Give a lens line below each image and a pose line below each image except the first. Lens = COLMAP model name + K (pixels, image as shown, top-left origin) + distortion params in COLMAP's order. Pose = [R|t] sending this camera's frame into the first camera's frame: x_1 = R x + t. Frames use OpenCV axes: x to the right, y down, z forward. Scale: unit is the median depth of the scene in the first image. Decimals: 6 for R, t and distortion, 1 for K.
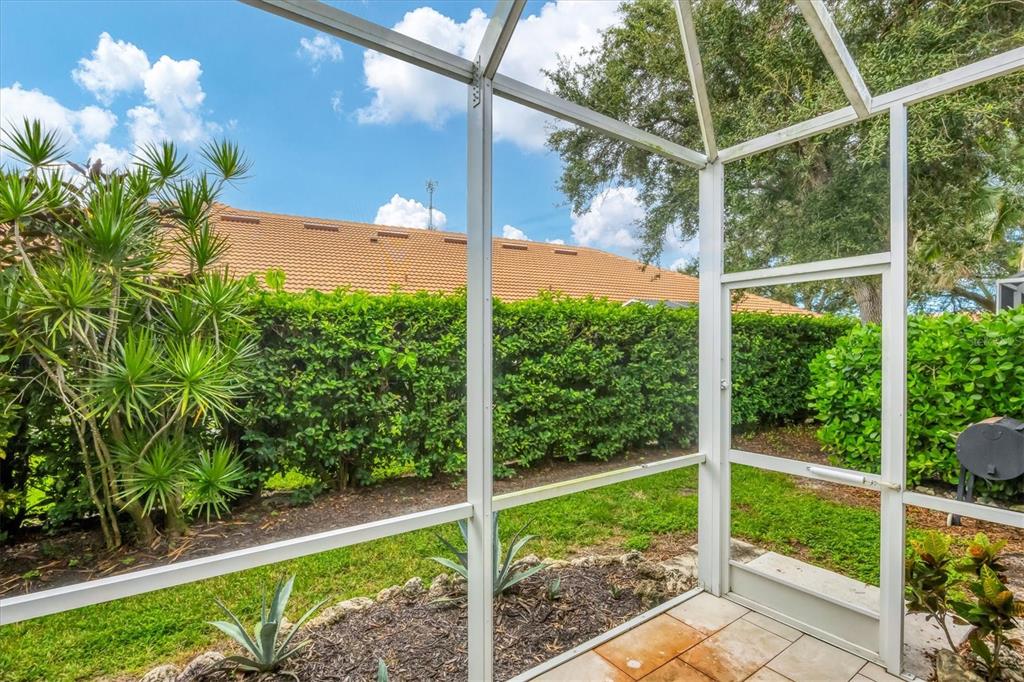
lens RADIAL K [[474.5, 0, 510.7], [0, 474.5, 345.3], [0, 0, 1]] dist [-0.012919, 0.003757]
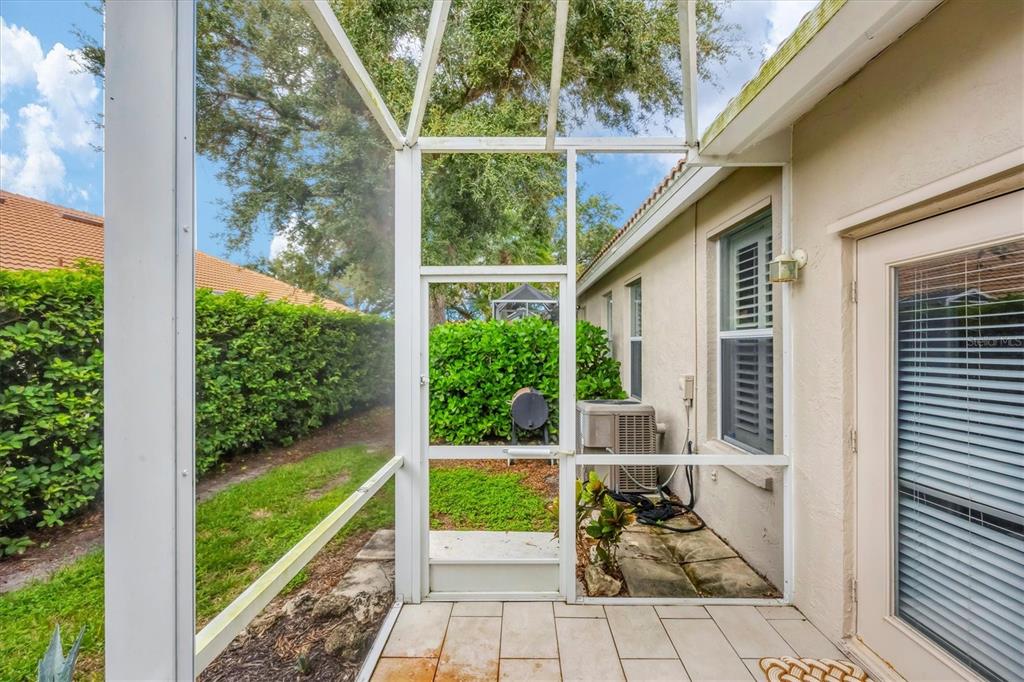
lens RADIAL K [[411.5, 0, 512.3], [0, 411.5, 341.7], [0, 0, 1]] dist [-0.001567, 0.000657]
pose [[0.589511, 0.002754, 0.807756, -0.055049], [-0.003629, 0.999993, -0.000761, 0.001823], [-0.807752, -0.002482, 0.589517, 0.163016]]
